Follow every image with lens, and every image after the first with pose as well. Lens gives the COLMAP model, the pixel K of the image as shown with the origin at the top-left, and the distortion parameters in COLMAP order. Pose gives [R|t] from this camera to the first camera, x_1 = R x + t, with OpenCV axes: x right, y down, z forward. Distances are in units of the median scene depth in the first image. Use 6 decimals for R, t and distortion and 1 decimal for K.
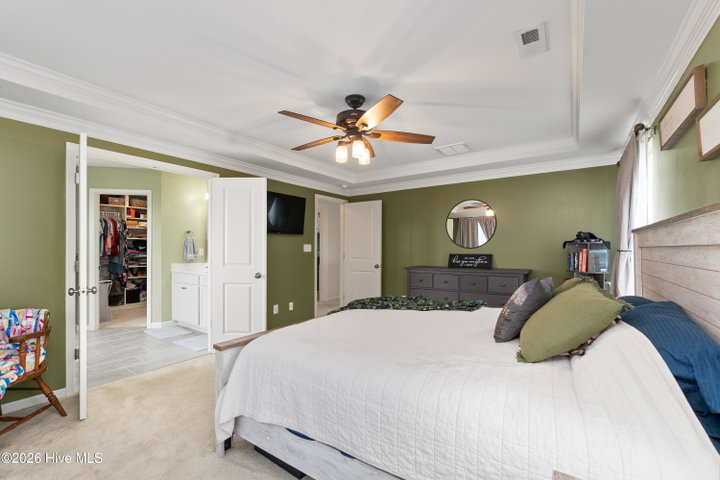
lens RADIAL K [[309.3, 0, 349.5], [0, 309.3, 249.4], [0, 0, 1]] dist [-0.005275, 0.001216]
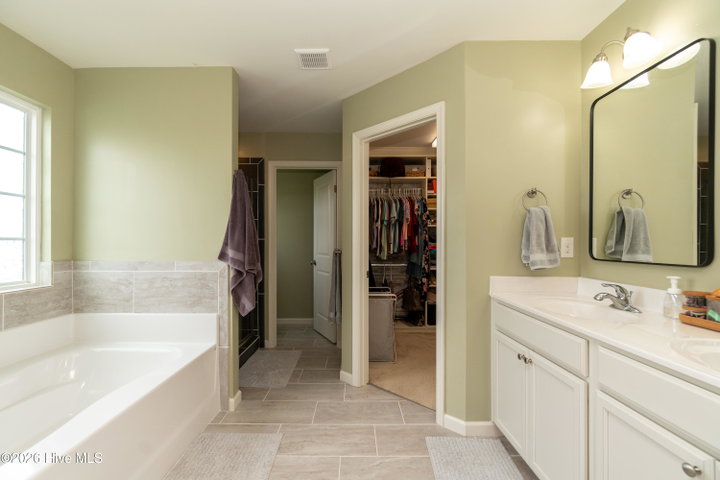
lens RADIAL K [[309.3, 0, 356.3], [0, 309.3, 243.9], [0, 0, 1]] dist [-0.005275, 0.001216]
pose [[0.584388, -0.002493, -0.811471, -0.282366], [0.001897, 0.999997, -0.001706, 0.003958], [0.811472, -0.000542, 0.584390, 0.500174]]
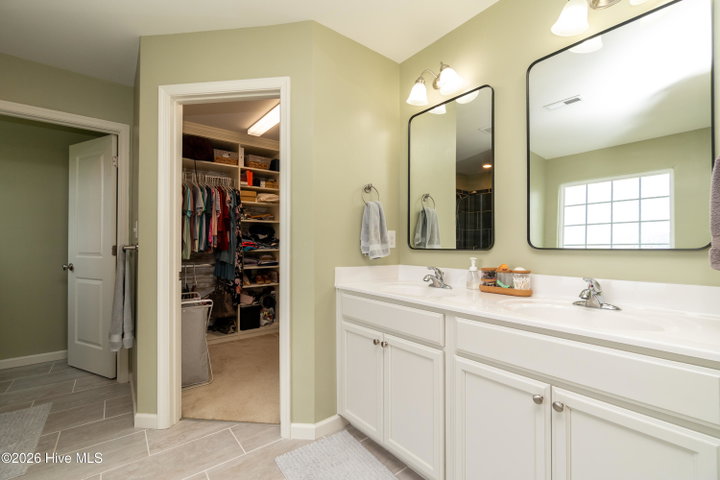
lens RADIAL K [[309.3, 0, 356.7], [0, 309.3, 242.4], [0, 0, 1]] dist [-0.005275, 0.001216]
pose [[0.960524, -0.008076, -0.278079, -0.349928], [0.005125, 0.999923, -0.011340, 0.014955], [0.278149, 0.009467, 0.960491, 0.500739]]
